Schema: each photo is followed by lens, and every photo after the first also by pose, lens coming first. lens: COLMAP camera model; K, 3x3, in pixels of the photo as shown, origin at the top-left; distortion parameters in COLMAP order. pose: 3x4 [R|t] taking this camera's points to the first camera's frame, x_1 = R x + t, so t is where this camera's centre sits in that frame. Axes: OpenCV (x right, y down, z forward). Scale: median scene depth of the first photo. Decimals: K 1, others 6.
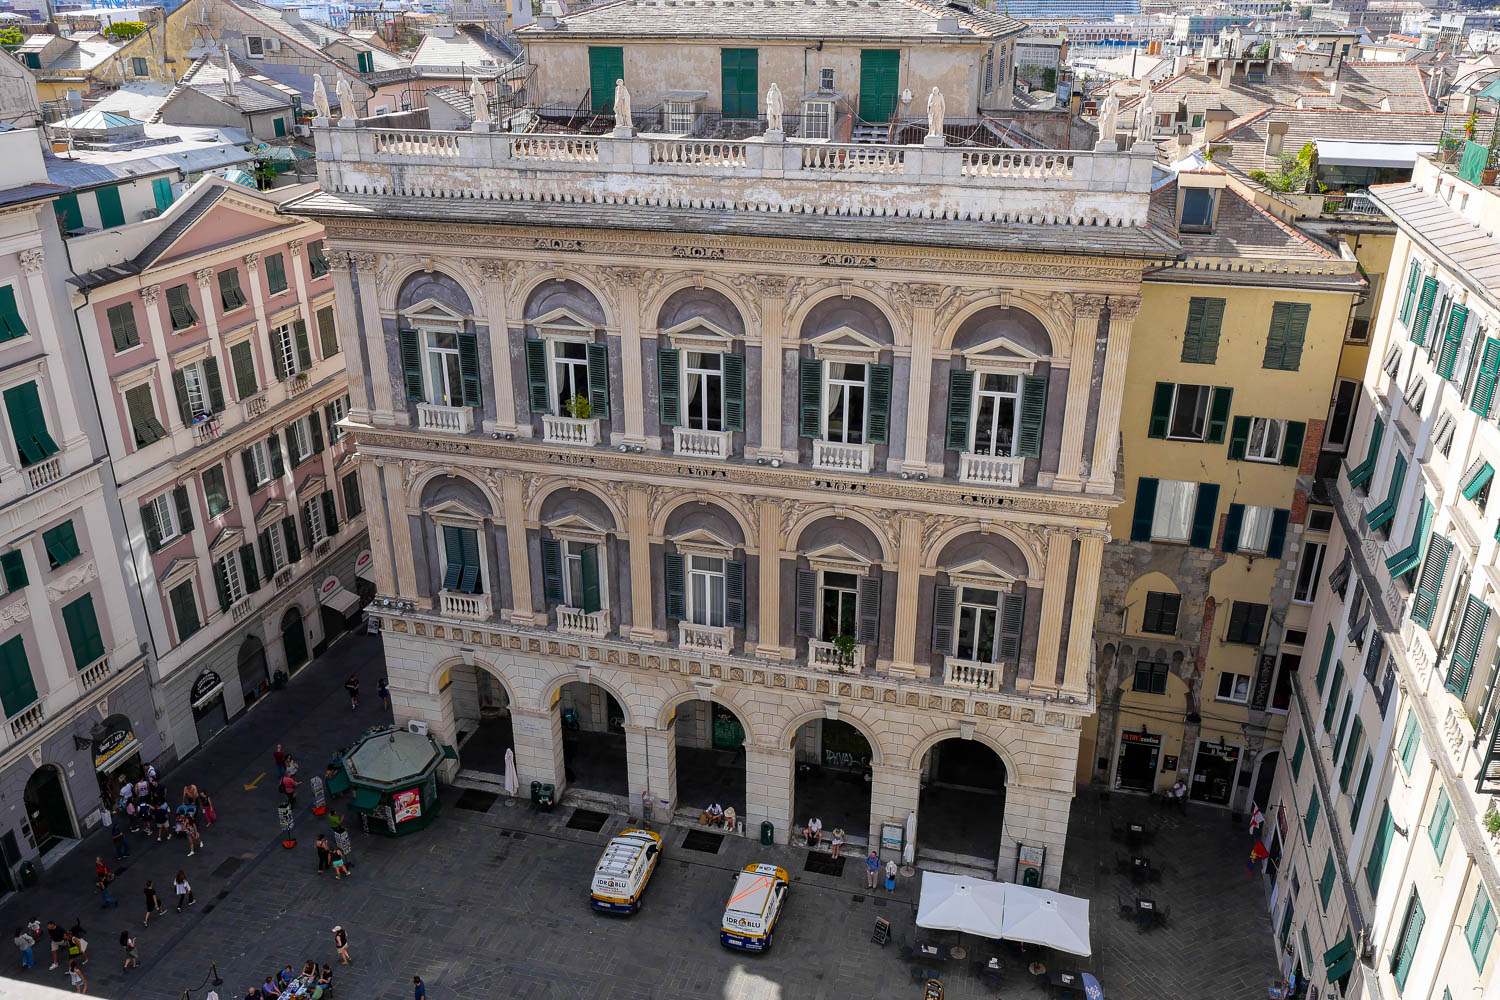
lens RADIAL K [[1163.4, 0, 747.9], [0, 1163.4, 502.5], [0, 0, 1]] dist [0.011825, -0.008477]
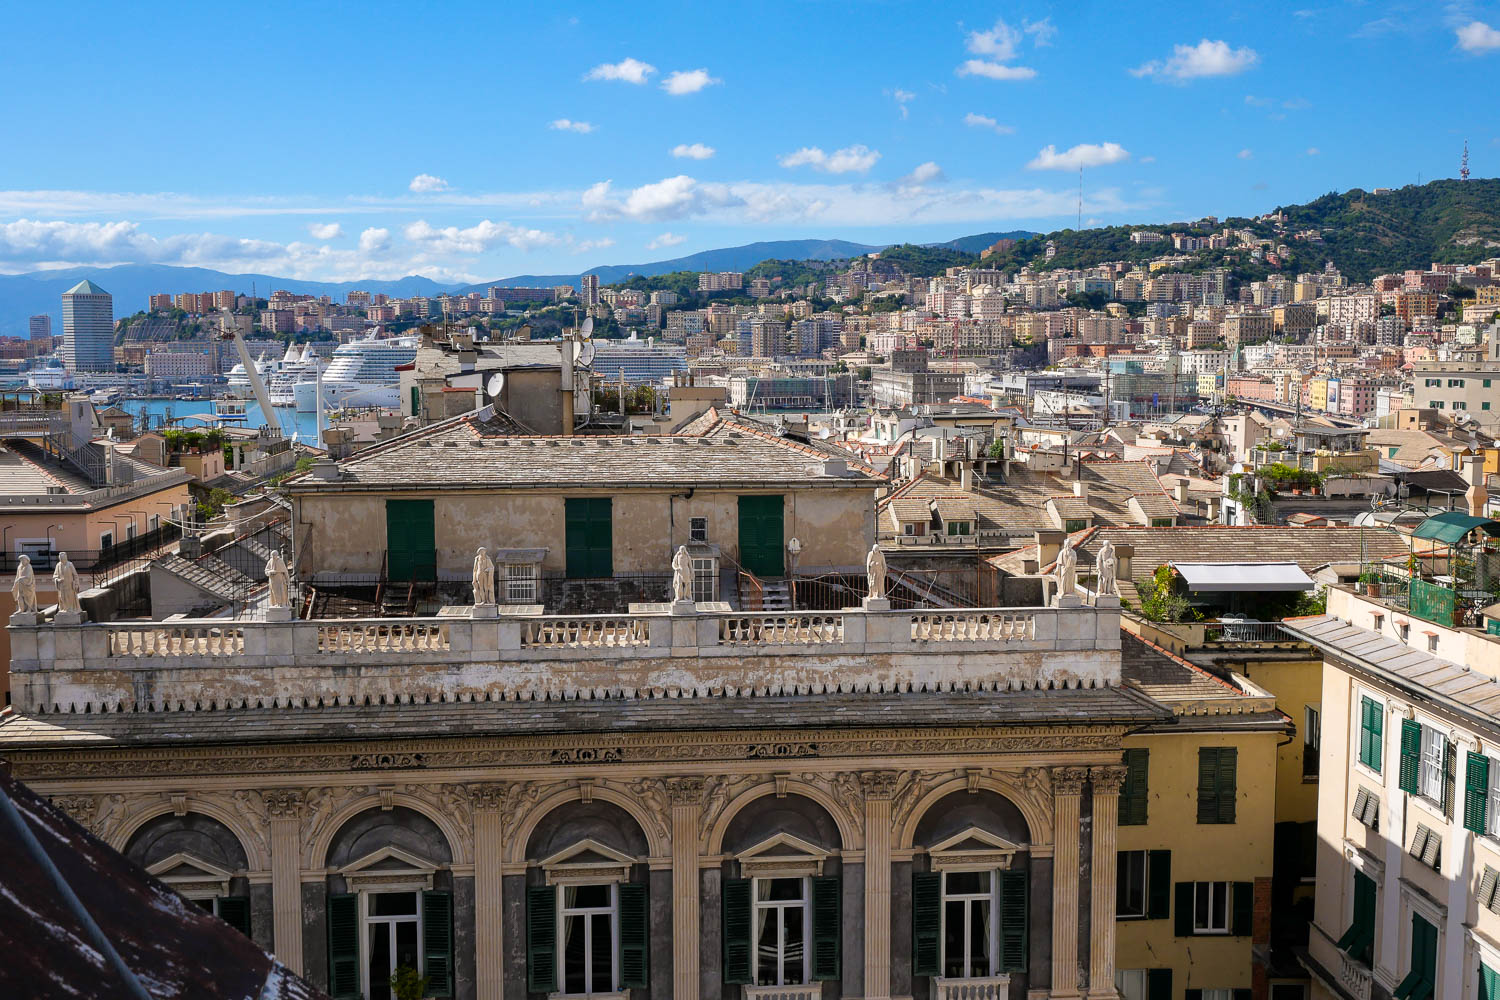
lens RADIAL K [[1528.2, 0, 752.1], [0, 1528.2, 494.4], [0, 0, 1]] dist [0.027670, 0.000000]
pose [[0.939353, -0.033688, 0.341295, -0.268858], [0.138738, 0.947425, -0.288335, -0.069297], [-0.313638, 0.318199, 0.894640, 0.007732]]
